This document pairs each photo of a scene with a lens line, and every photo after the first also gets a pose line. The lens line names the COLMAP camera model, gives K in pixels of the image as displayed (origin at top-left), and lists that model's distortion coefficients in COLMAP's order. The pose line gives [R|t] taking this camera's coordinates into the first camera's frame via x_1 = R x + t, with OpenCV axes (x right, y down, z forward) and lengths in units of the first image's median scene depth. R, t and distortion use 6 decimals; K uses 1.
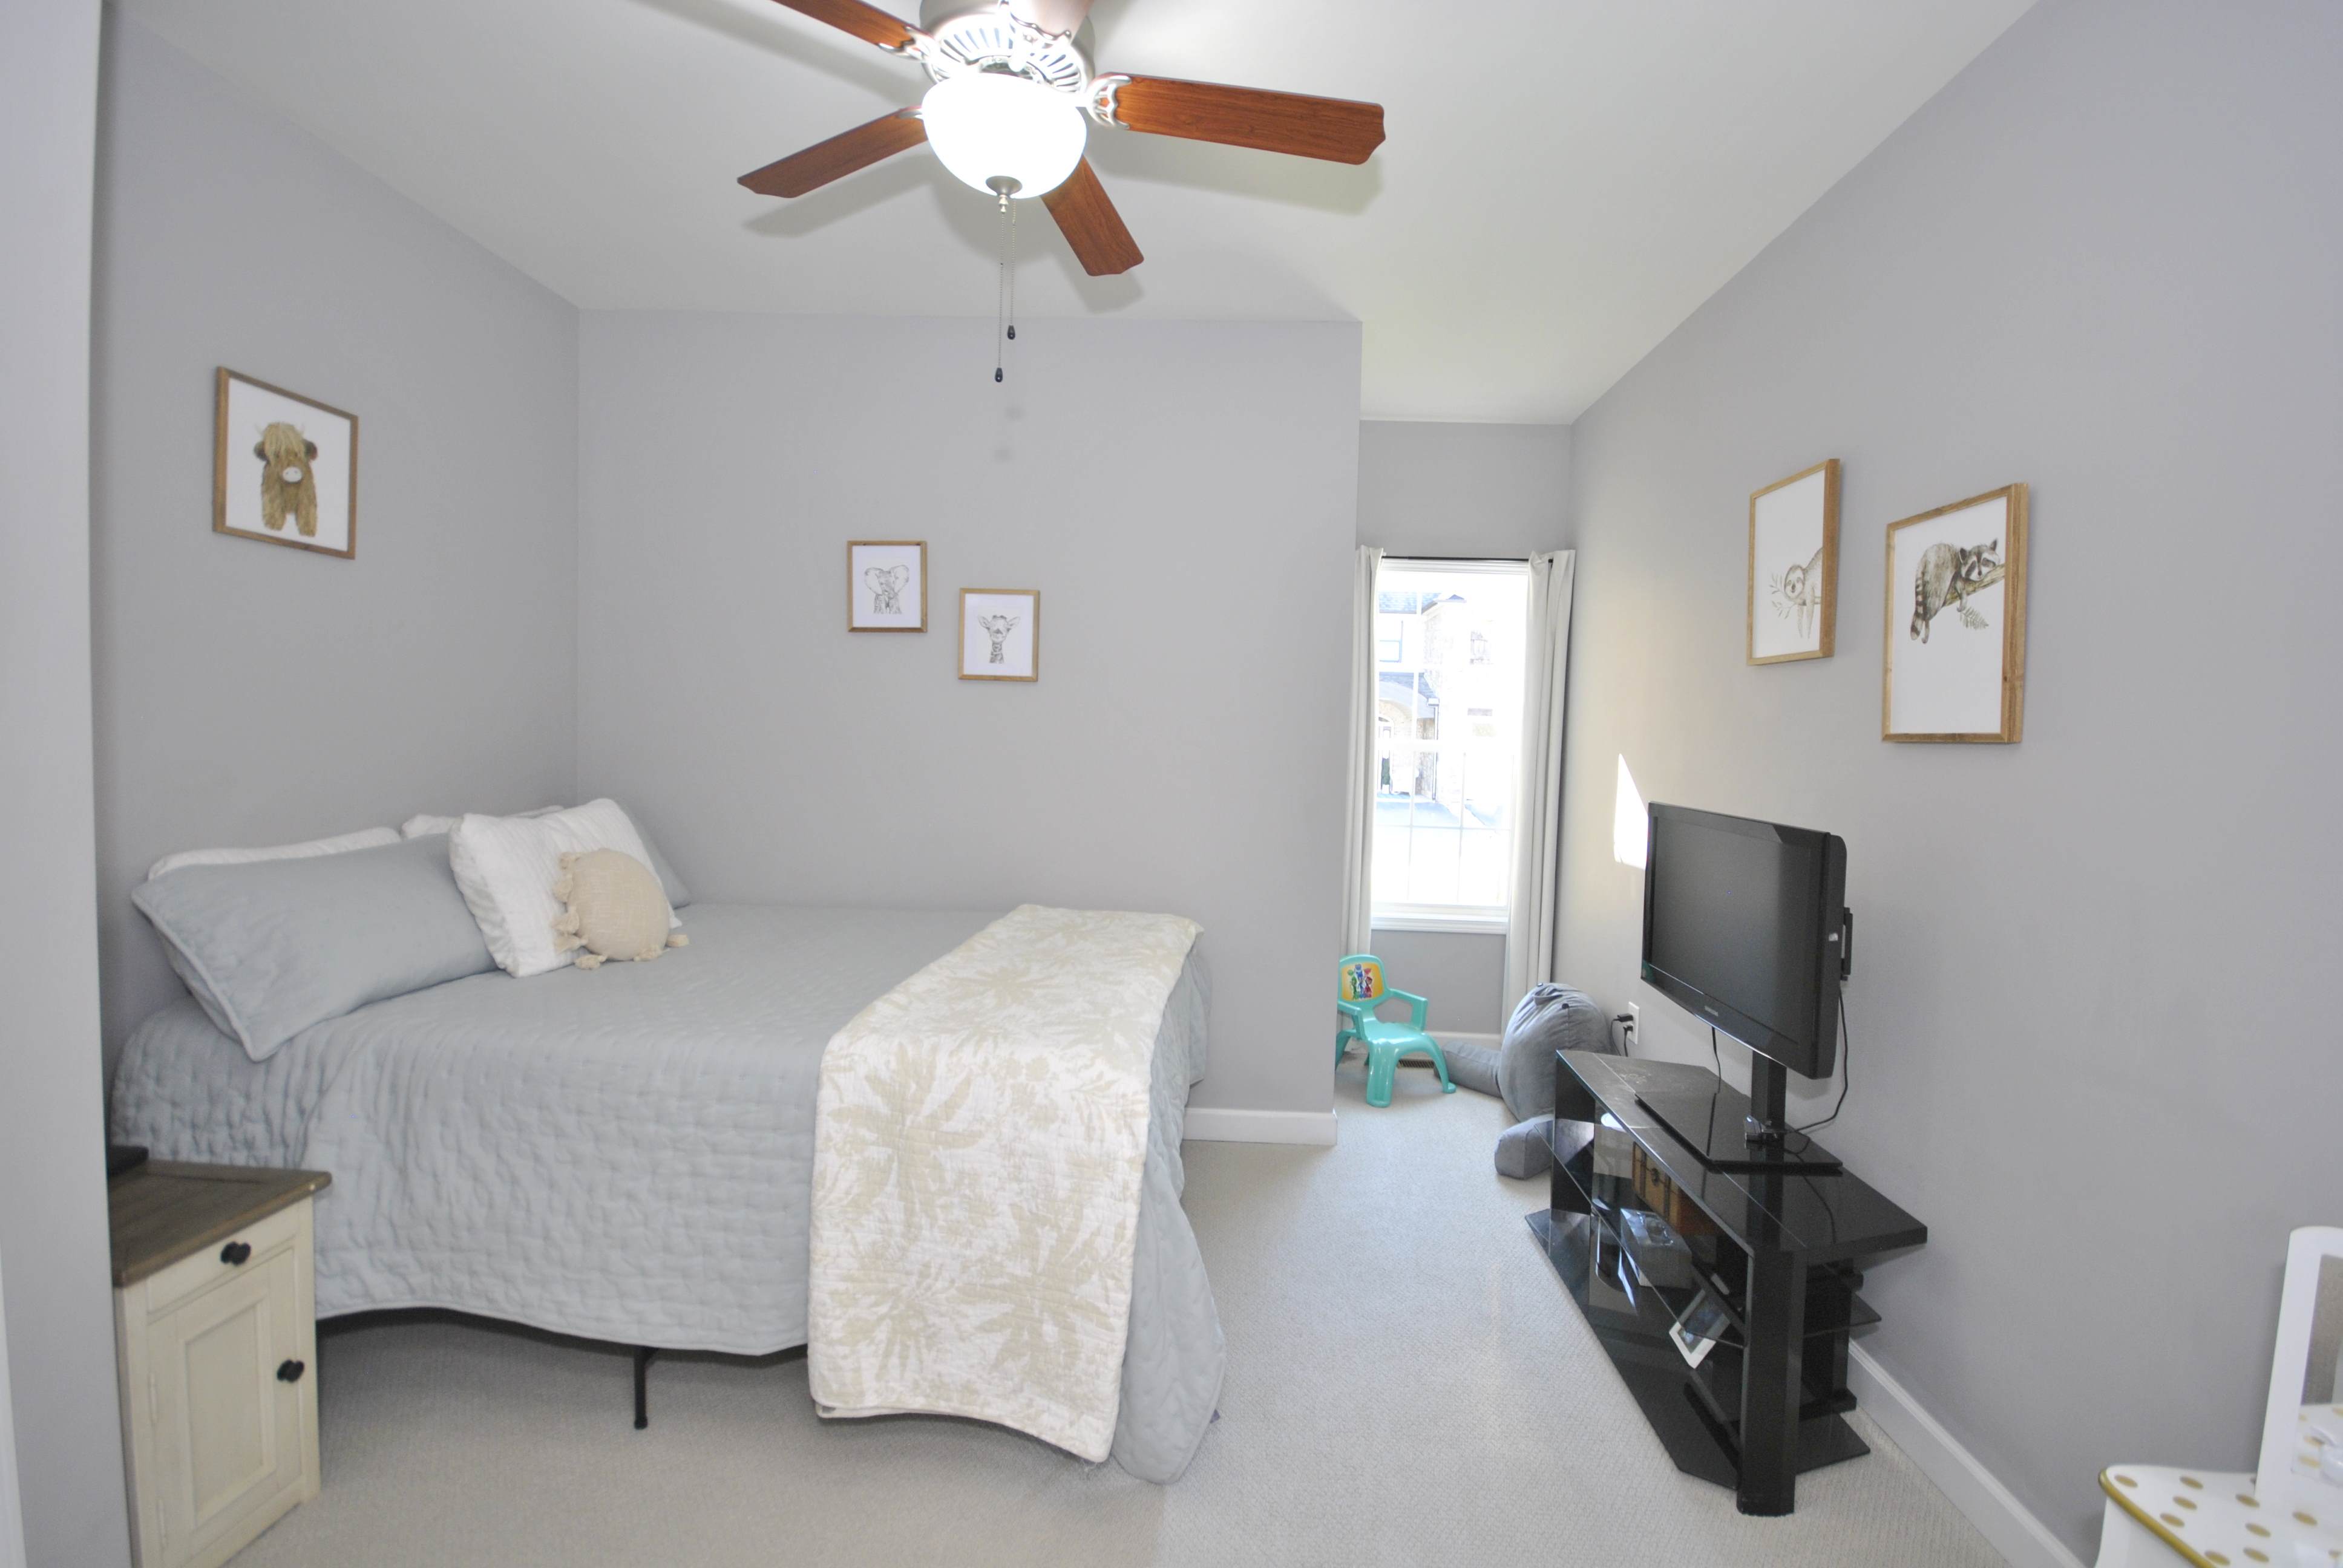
lens RADIAL K [[1039.5, 0, 1179.2], [0, 1039.5, 770.6], [0, 0, 1]] dist [0.007963, -0.001478]
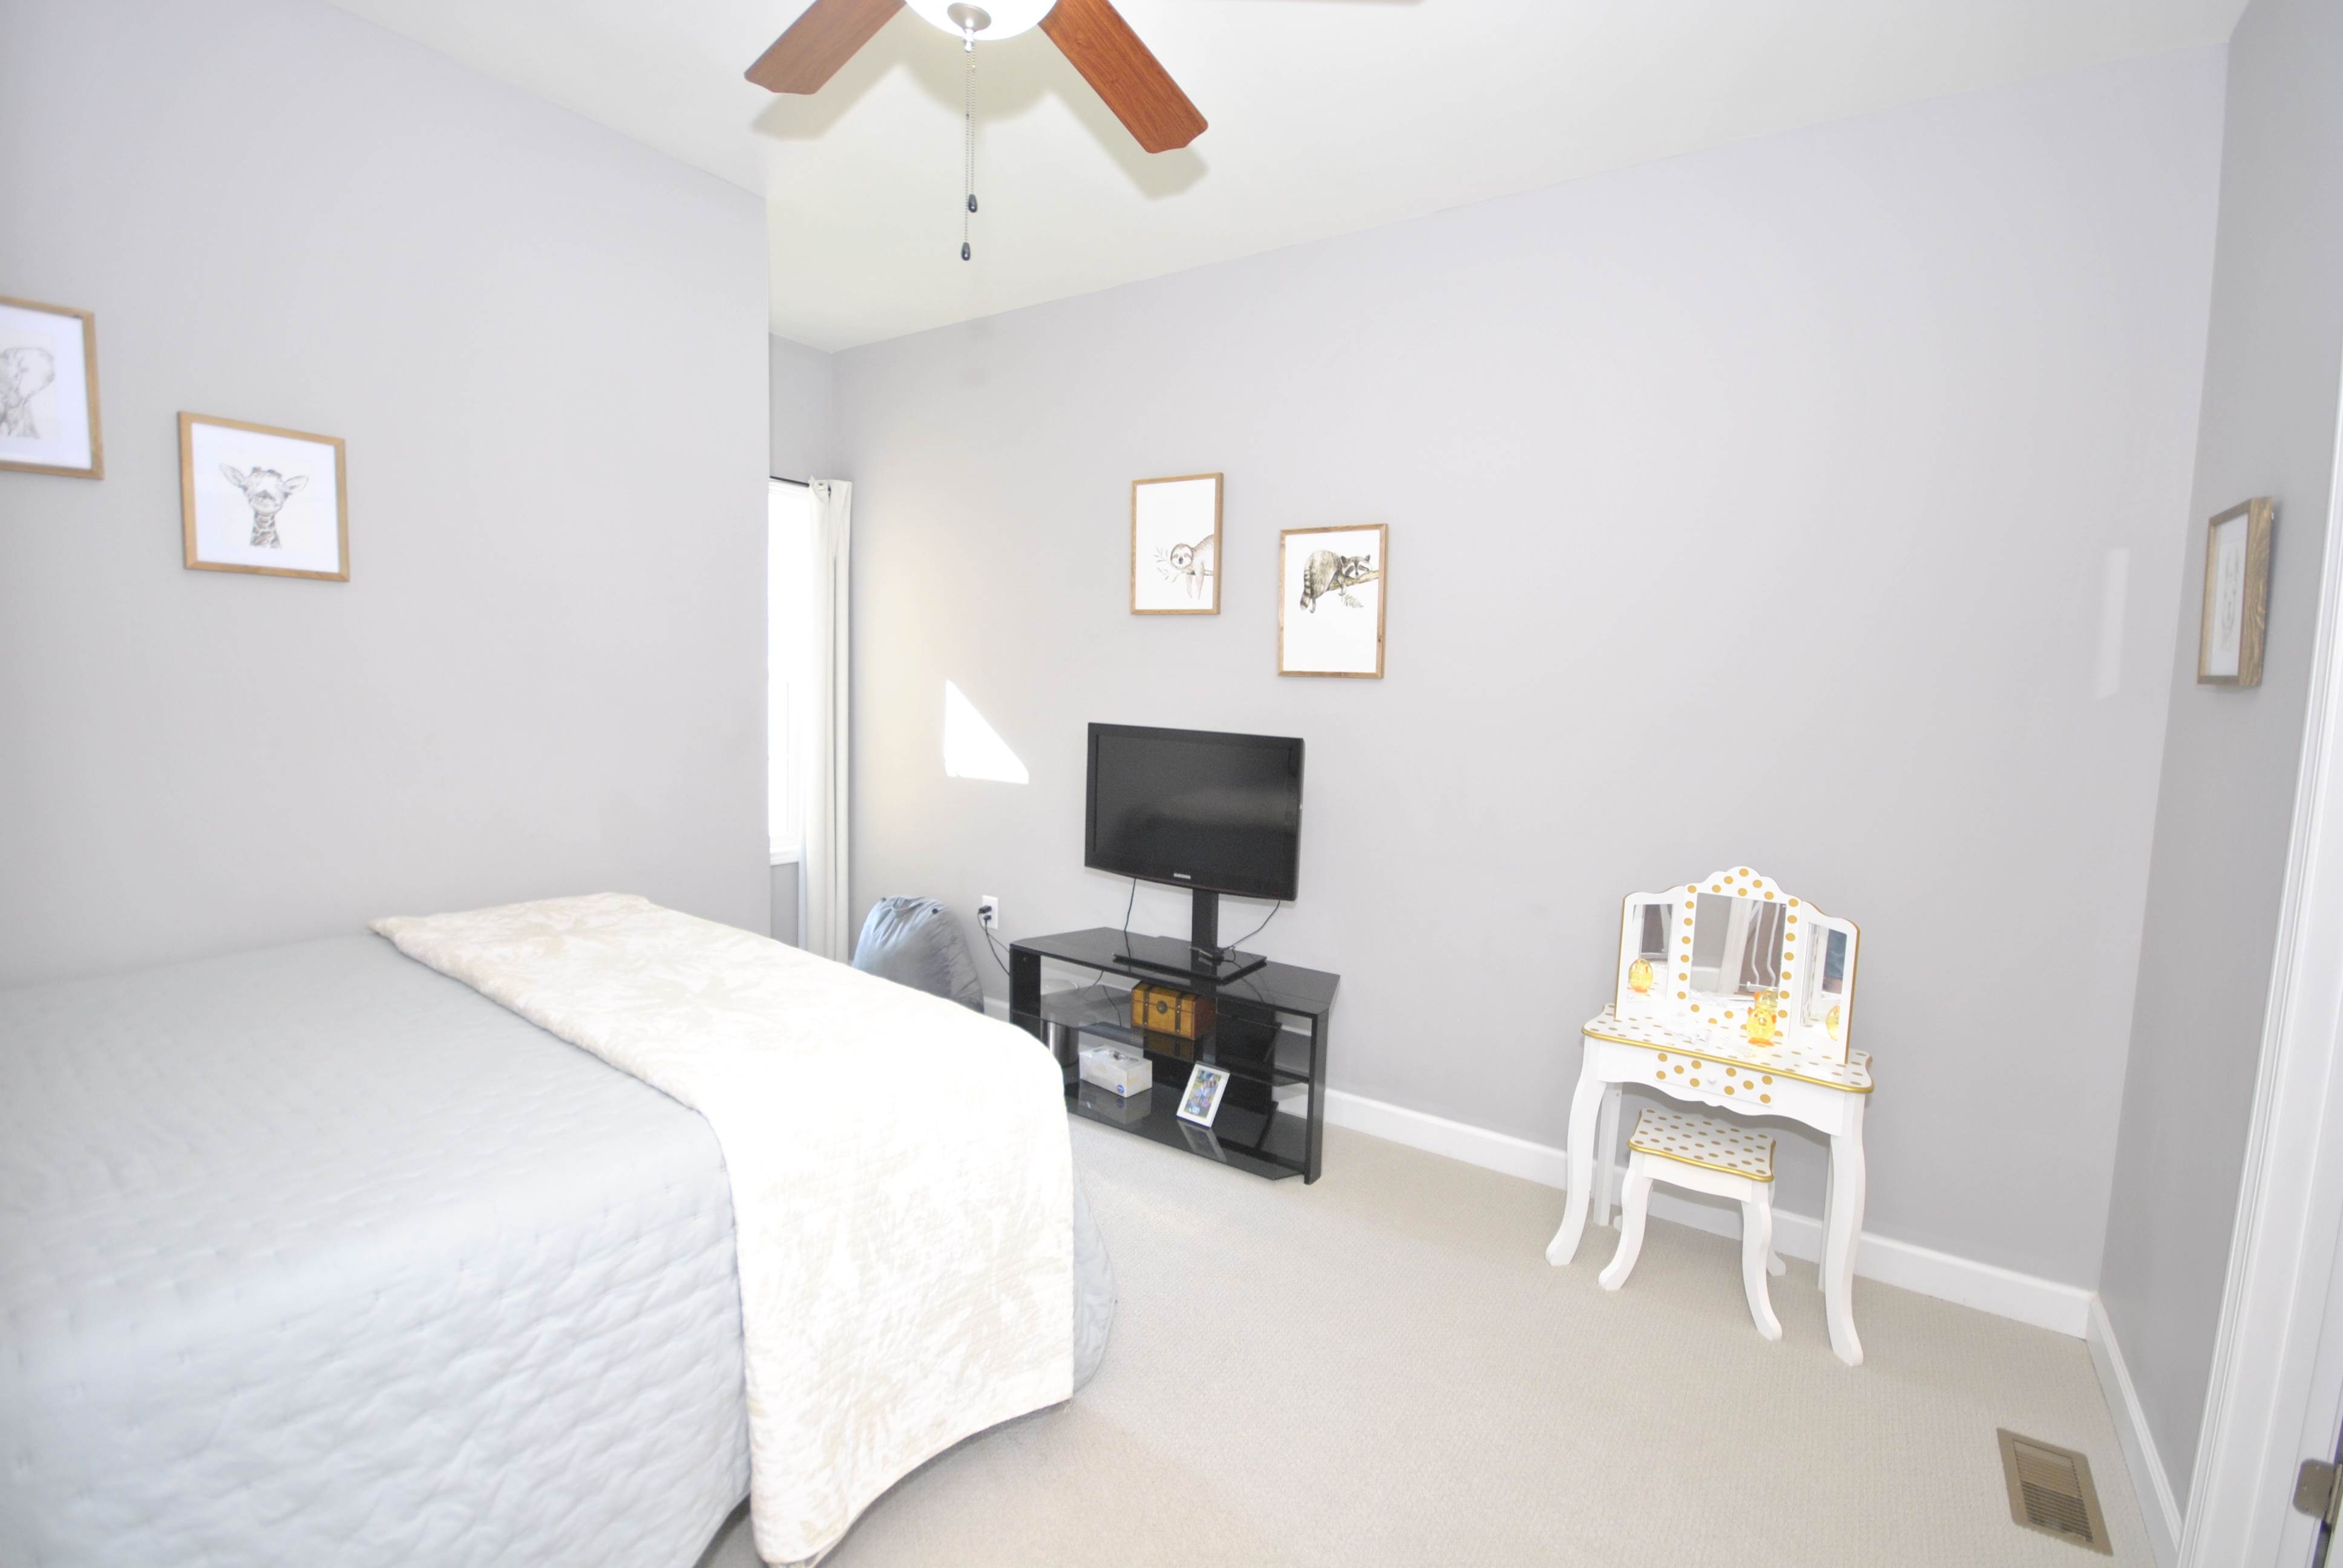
lens RADIAL K [[1039.5, 0, 1210.8], [0, 1039.5, 772.0], [0, 0, 1]] dist [0.007963, -0.001478]
pose [[0.514162, -0.087226, 0.853246, -0.739944], [0.015442, 0.995595, 0.092473, -0.033553], [-0.857554, -0.034371, 0.513244, 0.341906]]
